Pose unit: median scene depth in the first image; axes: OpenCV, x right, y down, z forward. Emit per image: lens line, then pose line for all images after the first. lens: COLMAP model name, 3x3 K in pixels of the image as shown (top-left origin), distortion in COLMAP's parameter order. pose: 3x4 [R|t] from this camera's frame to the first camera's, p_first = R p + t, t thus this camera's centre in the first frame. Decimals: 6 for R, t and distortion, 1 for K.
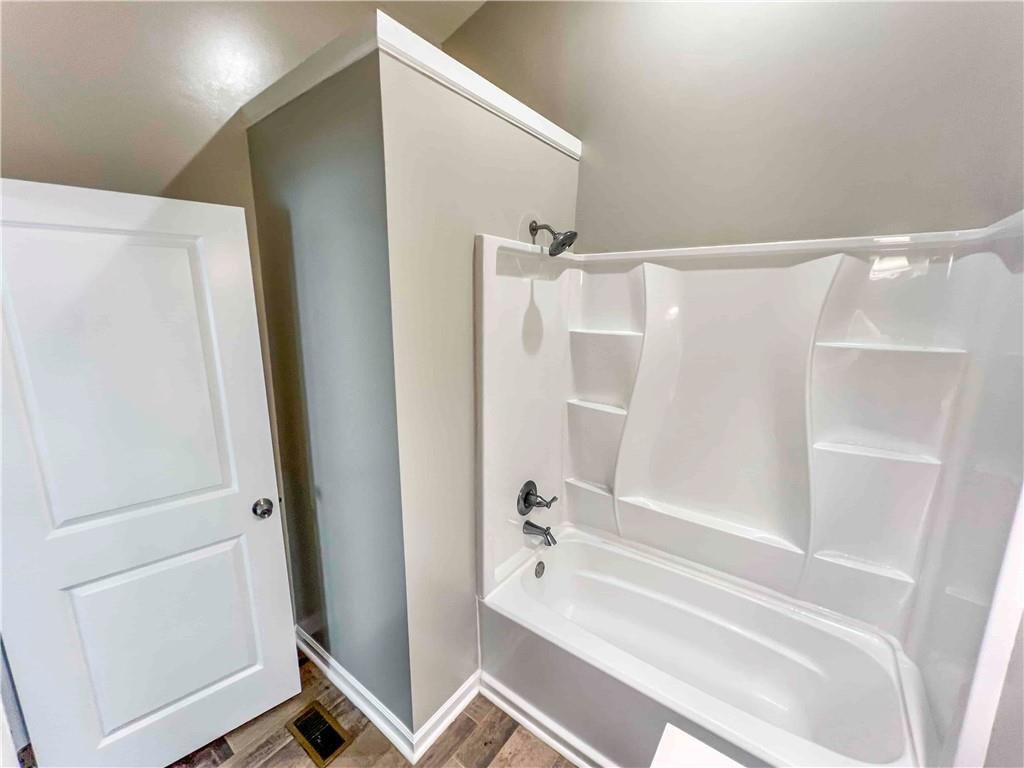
lens RADIAL K [[412.1, 0, 514.5], [0, 412.1, 383.1], [0, 0, 1]] dist [-0.000420, -0.000033]
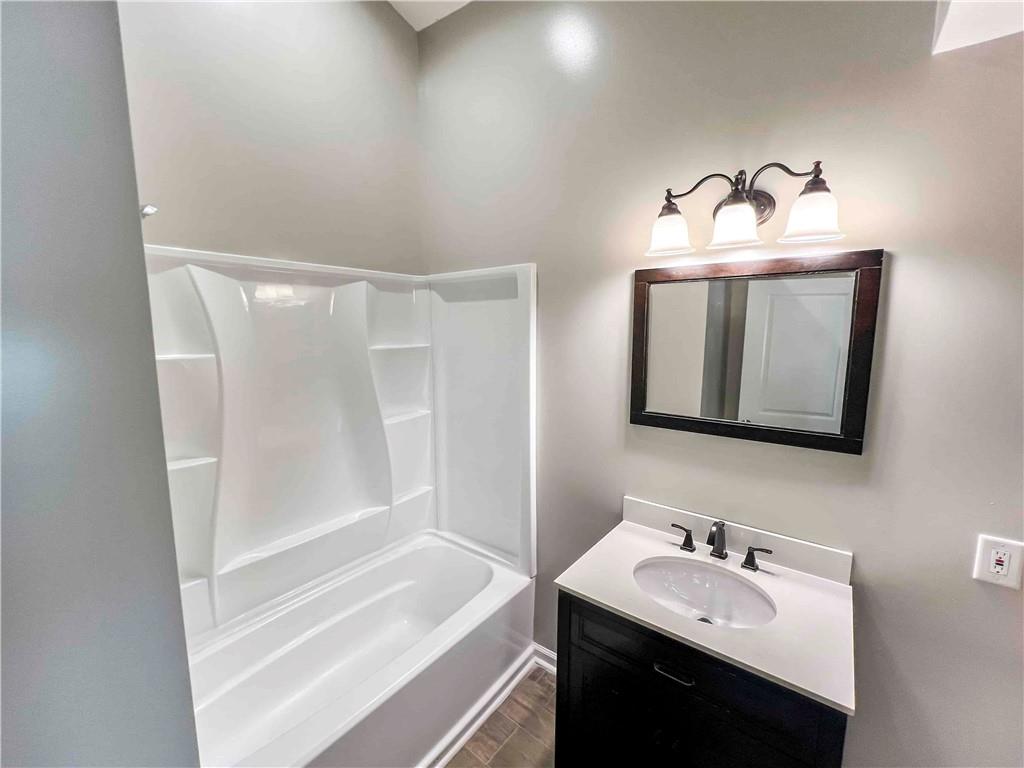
lens RADIAL K [[444.3, 0, 513.7], [0, 444.3, 383.7], [0, 0, 1]] dist [0.002282, 0.000221]
pose [[0.022062, -0.143781, 0.989364, -0.622659], [0.188087, 0.972531, 0.137140, -0.086502], [-0.981905, 0.183061, 0.048499, 0.466658]]
